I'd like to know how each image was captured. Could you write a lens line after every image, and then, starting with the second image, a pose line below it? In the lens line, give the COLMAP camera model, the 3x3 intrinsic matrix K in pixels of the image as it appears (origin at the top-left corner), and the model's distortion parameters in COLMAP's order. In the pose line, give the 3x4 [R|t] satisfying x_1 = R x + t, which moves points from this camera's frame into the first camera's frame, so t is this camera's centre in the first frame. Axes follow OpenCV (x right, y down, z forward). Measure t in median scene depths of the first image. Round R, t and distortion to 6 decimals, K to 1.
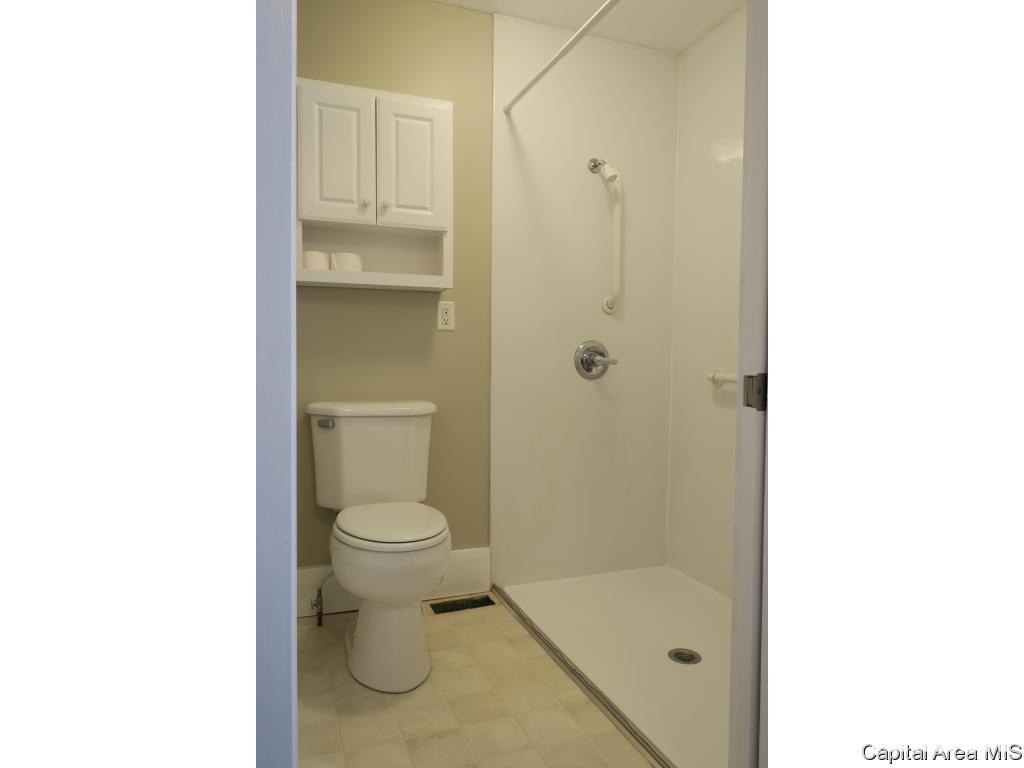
lens RADIAL K [[802.1, 0, 513.6], [0, 802.1, 386.0], [0, 0, 1]] dist [-0.000491, -0.000798]
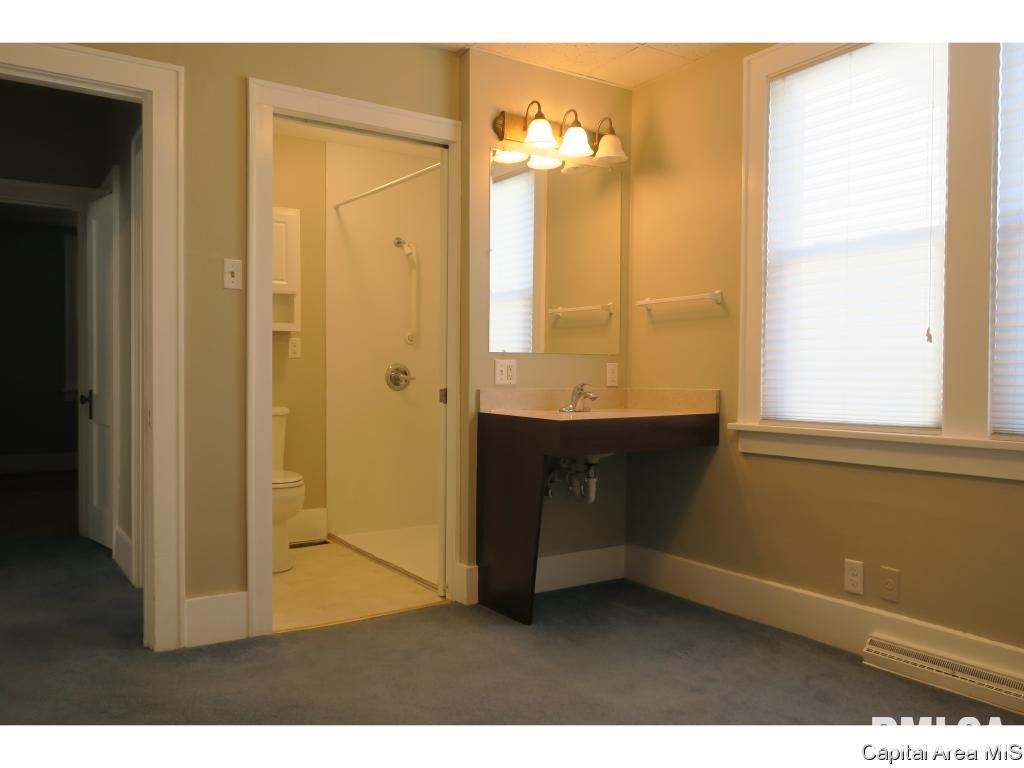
lens RADIAL K [[802.1, 0, 513.6], [0, 802.1, 386.0], [0, 0, 1]] dist [-0.000491, -0.000798]
pose [[0.978404, -0.008257, 0.206534, 0.003627], [0.010910, 0.999872, -0.011708, 0.002785], [-0.206411, 0.013709, 0.978369, -0.500781]]
